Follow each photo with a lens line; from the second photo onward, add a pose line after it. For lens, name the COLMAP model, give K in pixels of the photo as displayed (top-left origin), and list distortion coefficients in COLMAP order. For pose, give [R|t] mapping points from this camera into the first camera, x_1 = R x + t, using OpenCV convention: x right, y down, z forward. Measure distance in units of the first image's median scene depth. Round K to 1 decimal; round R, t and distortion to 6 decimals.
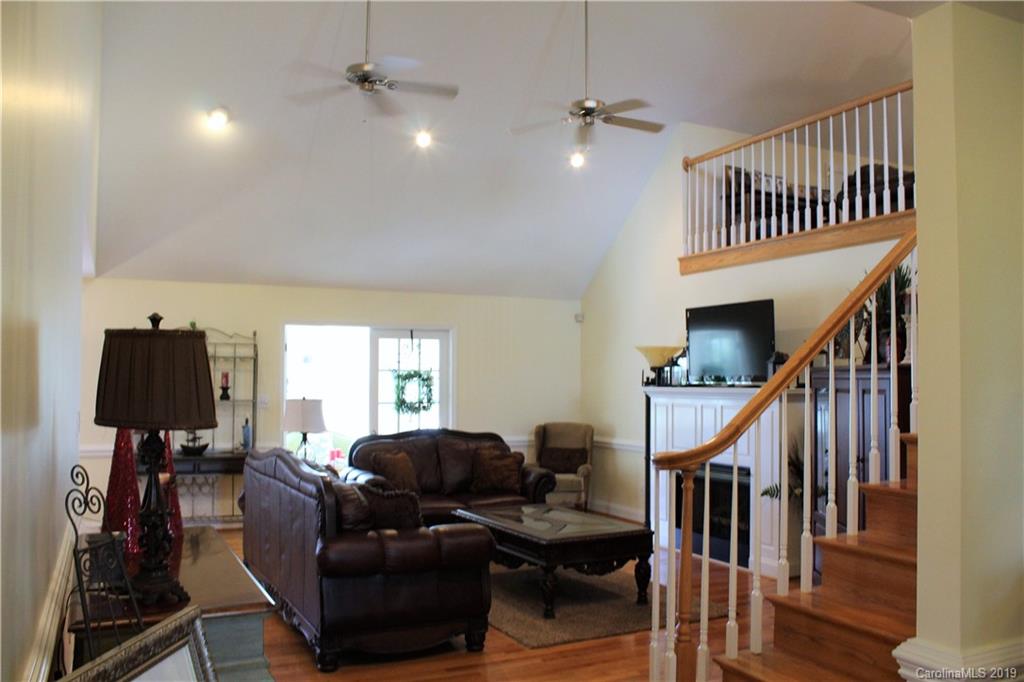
lens RADIAL K [[859.6, 0, 465.9], [0, 859.6, 336.1], [0, 0, 1]] dist [-0.119646, 0.099998]
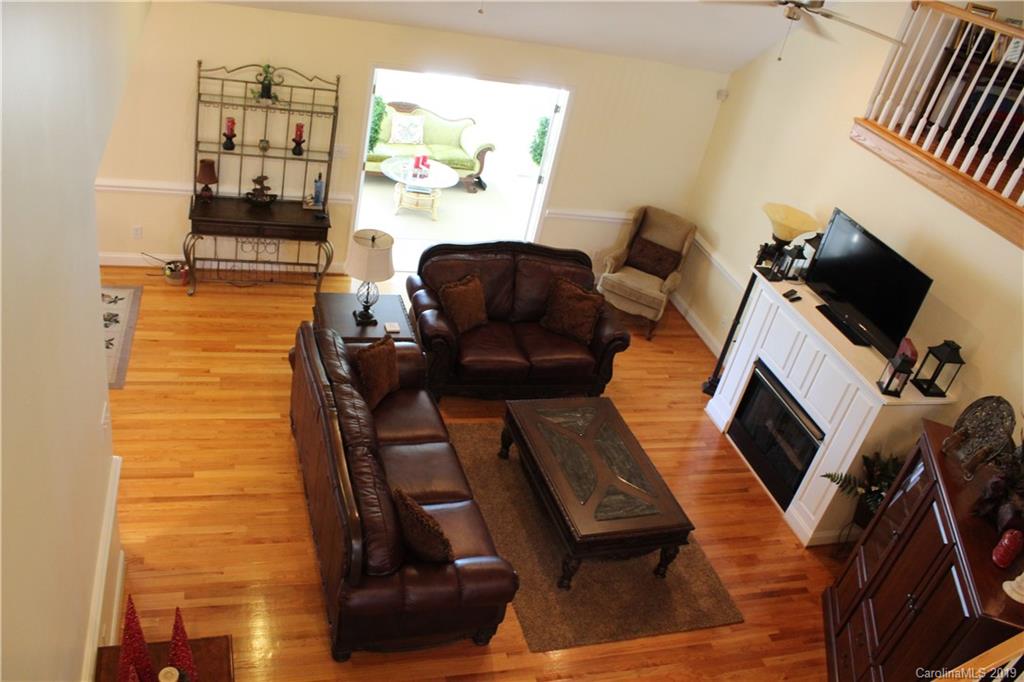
lens RADIAL K [[859.6, 0, 480.7], [0, 859.6, 343.4], [0, 0, 1]] dist [-0.119646, 0.099998]
pose [[0.974016, 0.224857, -0.027063, -0.025596], [-0.171086, 0.808812, 0.562630, -0.300148], [0.148400, -0.543381, 0.826266, 0.178011]]
